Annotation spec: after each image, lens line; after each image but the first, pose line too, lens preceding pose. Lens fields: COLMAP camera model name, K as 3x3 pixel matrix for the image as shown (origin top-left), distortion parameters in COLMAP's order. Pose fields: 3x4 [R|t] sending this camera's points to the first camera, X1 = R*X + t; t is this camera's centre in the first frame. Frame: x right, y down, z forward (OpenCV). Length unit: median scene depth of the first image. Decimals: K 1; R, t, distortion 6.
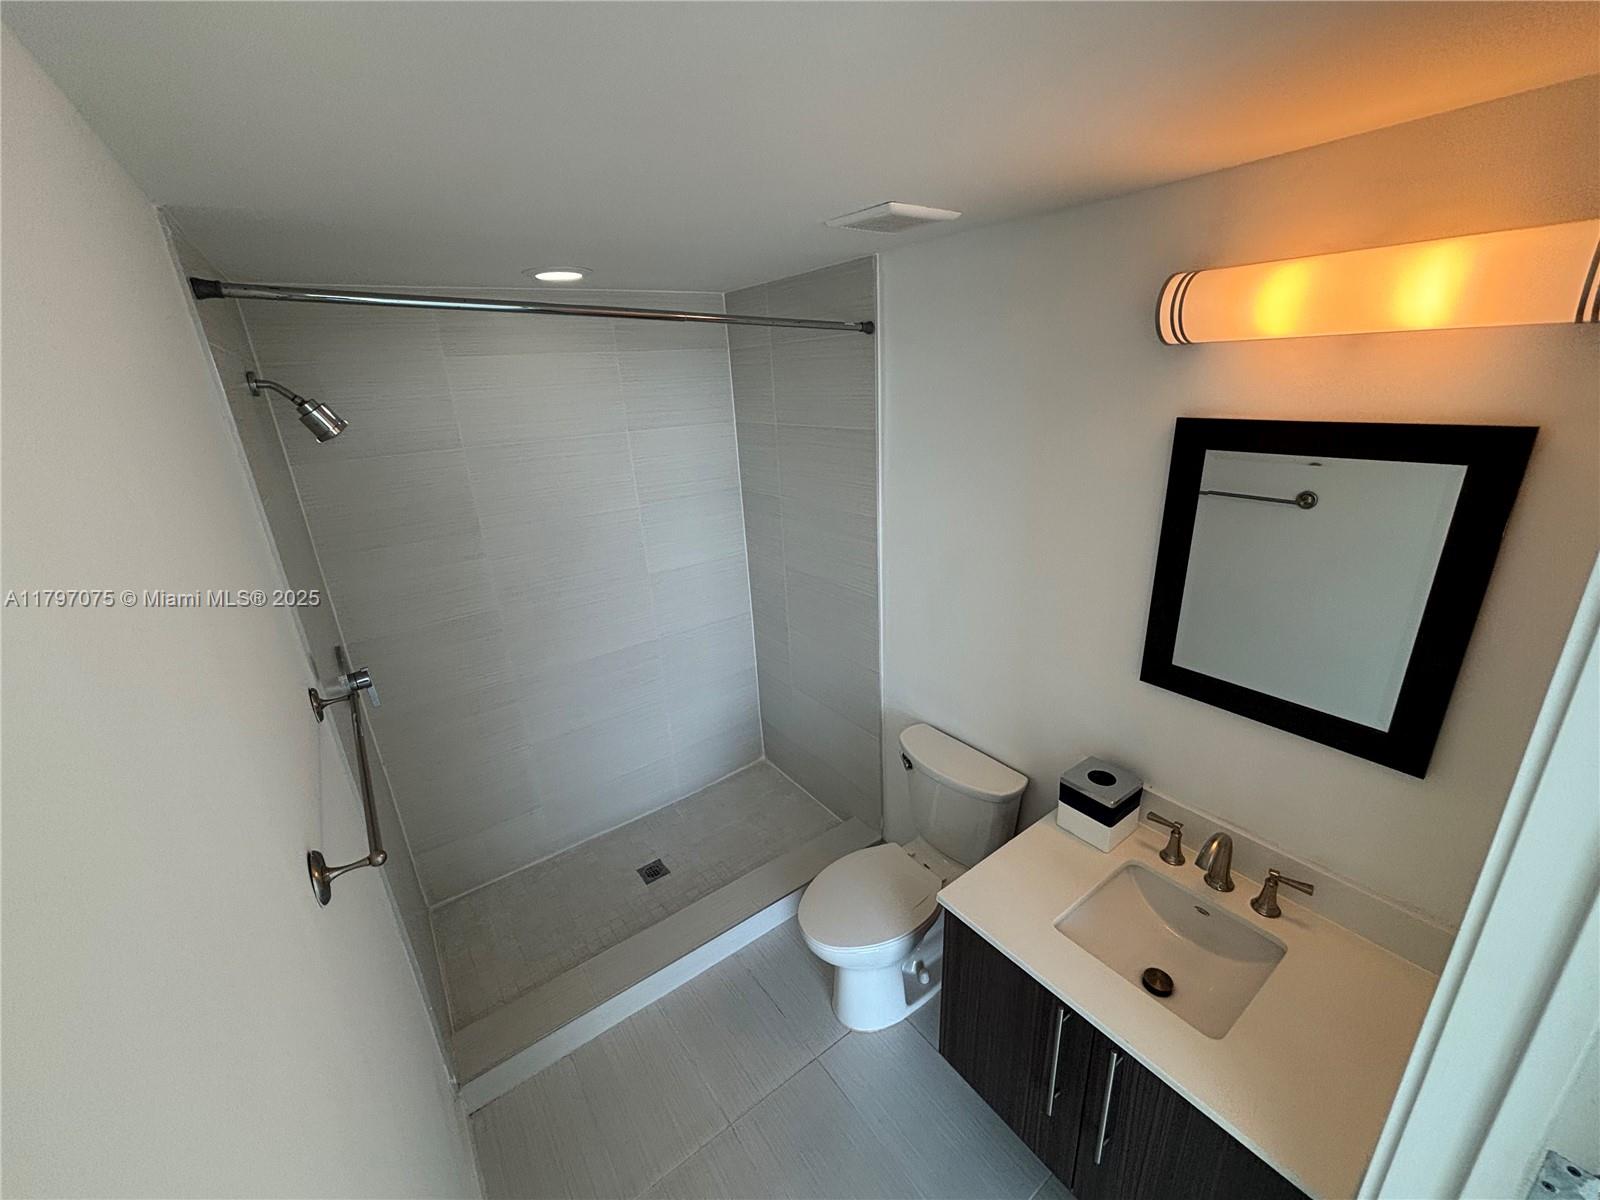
lens RADIAL K [[642.5, 0, 800.0], [0, 642.5, 600.0], [0, 0, 1]] dist [0.000048, 0.000034]
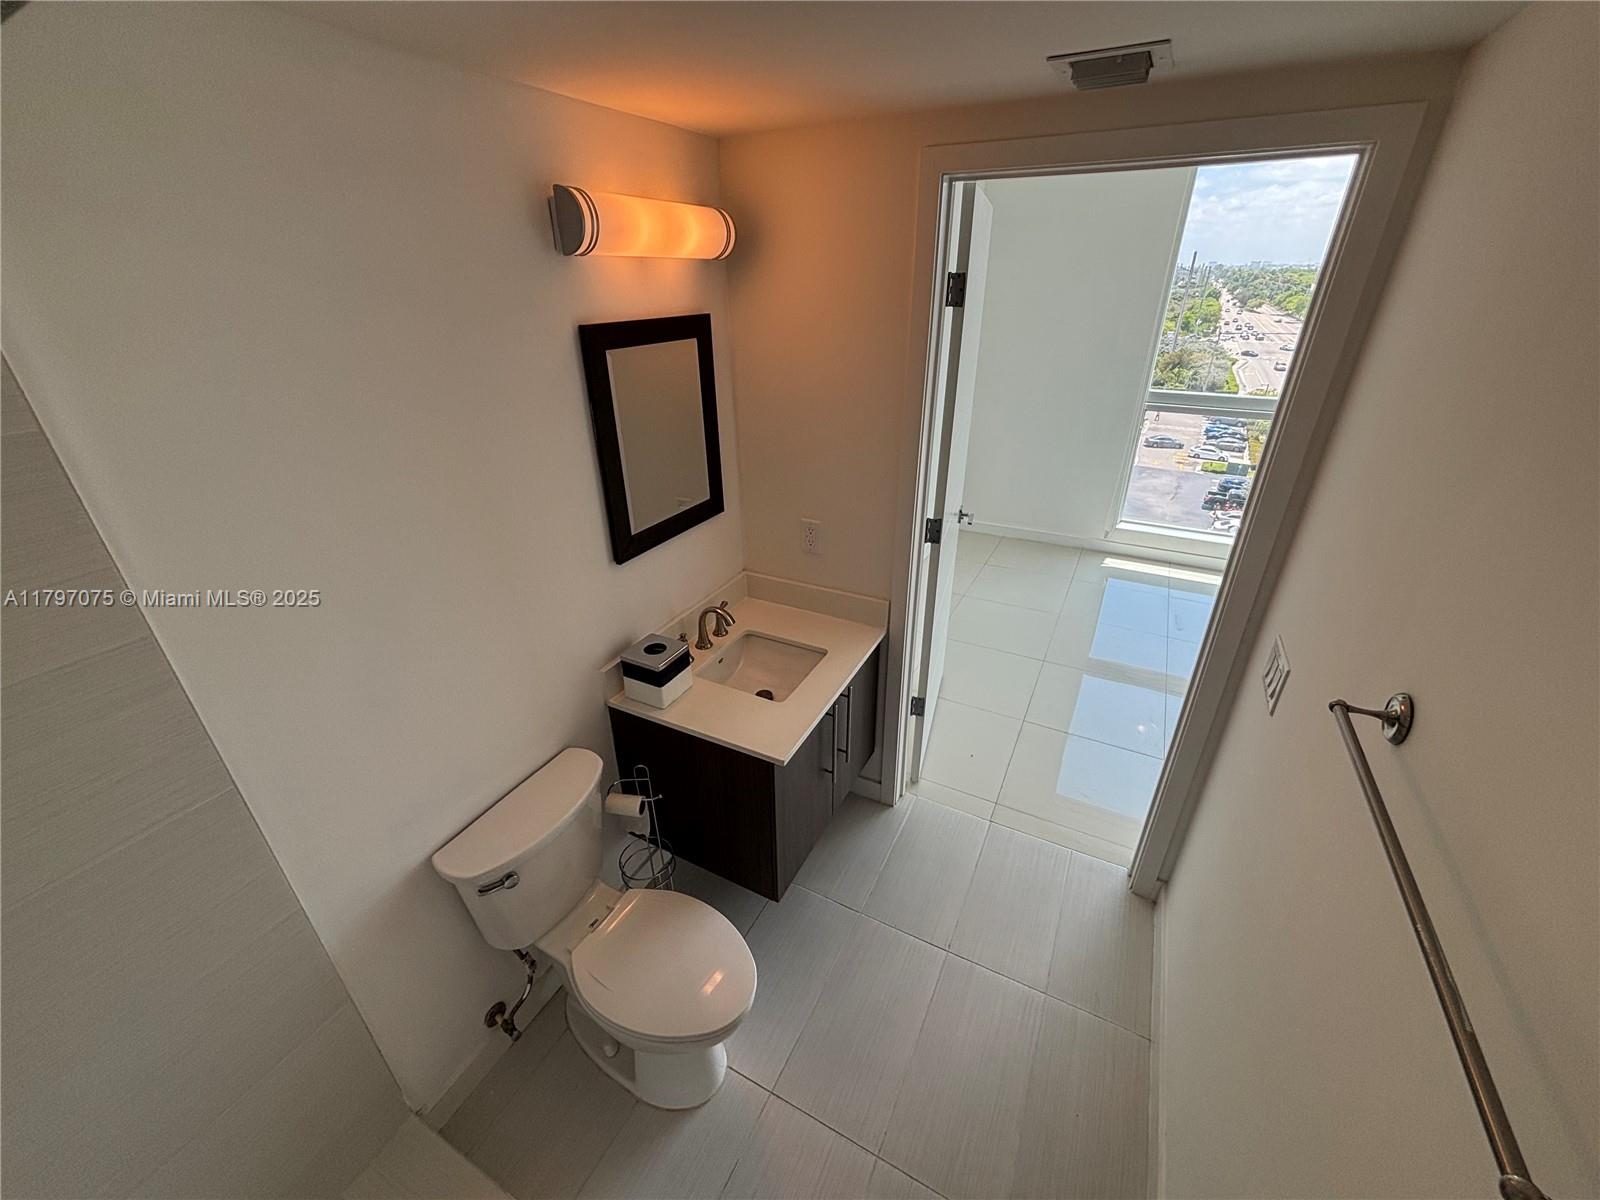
lens RADIAL K [[642.5, 0, 800.0], [0, 642.5, 600.0], [0, 0, 1]] dist [0.000048, 0.000034]
pose [[-0.440357, -0.359734, 0.822604, -0.664622], [0.328206, 0.788309, 0.520432, -0.363702], [-0.835683, 0.499159, -0.229070, 1.178126]]
